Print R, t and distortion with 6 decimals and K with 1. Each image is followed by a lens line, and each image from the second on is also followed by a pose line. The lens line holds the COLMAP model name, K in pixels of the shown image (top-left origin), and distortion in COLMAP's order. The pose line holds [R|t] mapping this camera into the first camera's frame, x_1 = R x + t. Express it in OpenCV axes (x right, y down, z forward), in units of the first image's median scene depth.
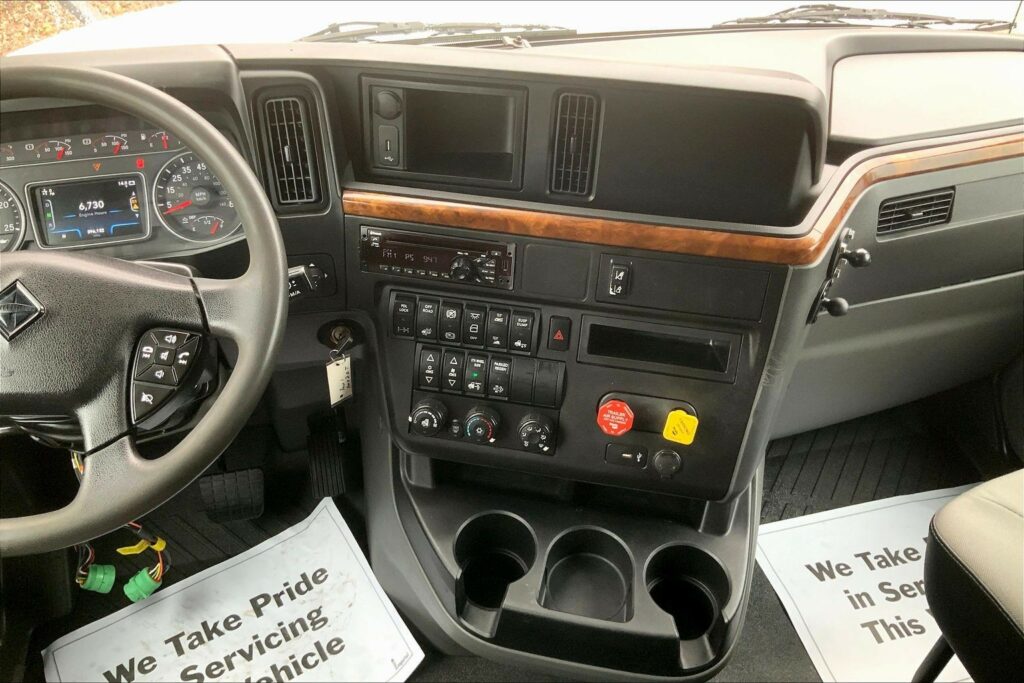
lens RADIAL K [[847.3, 0, 507.5], [0, 847.3, 337.4], [0, 0, 1]] dist [0.127127, -0.283127]
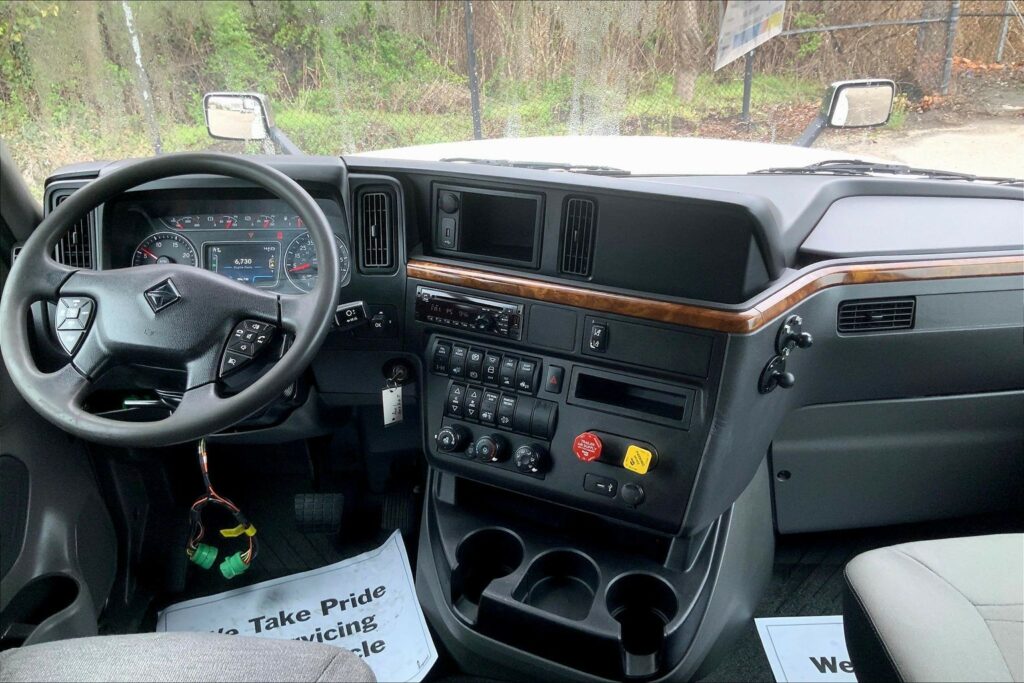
lens RADIAL K [[847.3, 0, 507.5], [0, 847.3, 337.4], [0, 0, 1]] dist [0.127127, -0.283127]
pose [[0.969451, 0.080516, -0.231695, 0.280136], [-0.126798, 0.973093, -0.192386, 0.186667], [0.209971, 0.215887, 0.953575, -0.235705]]
